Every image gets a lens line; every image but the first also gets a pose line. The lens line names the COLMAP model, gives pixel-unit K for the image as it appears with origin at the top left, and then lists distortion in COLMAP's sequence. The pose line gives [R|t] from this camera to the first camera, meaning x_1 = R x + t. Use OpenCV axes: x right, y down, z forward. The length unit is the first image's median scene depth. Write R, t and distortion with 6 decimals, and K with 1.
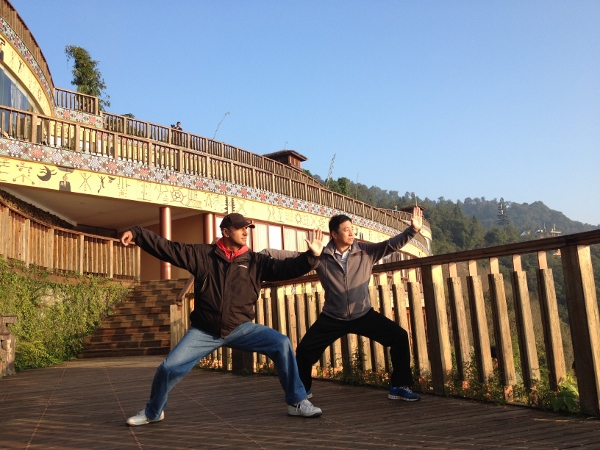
lens RADIAL K [[576.2, 0, 299.5], [0, 576.2, 228.4], [0, 0, 1]] dist [0.030992, 0.000000]
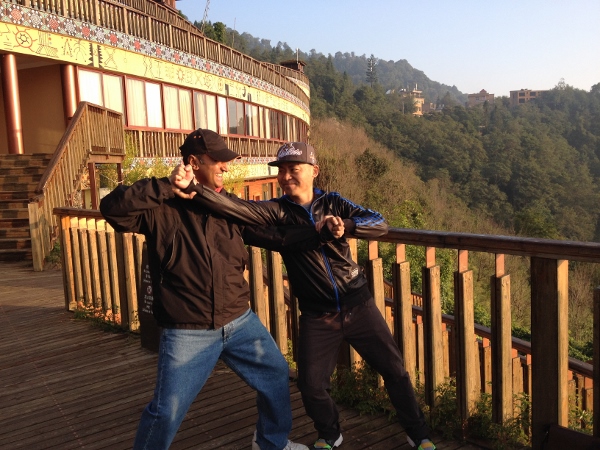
lens RADIAL K [[576.2, 0, 299.7], [0, 576.2, 227.1], [0, 0, 1]] dist [0.030992, 0.000000]
pose [[0.973074, -0.005661, 0.230423, -0.028992], [-0.052457, 0.968025, 0.245307, -0.018738], [-0.224444, -0.250789, 0.941663, 0.110834]]
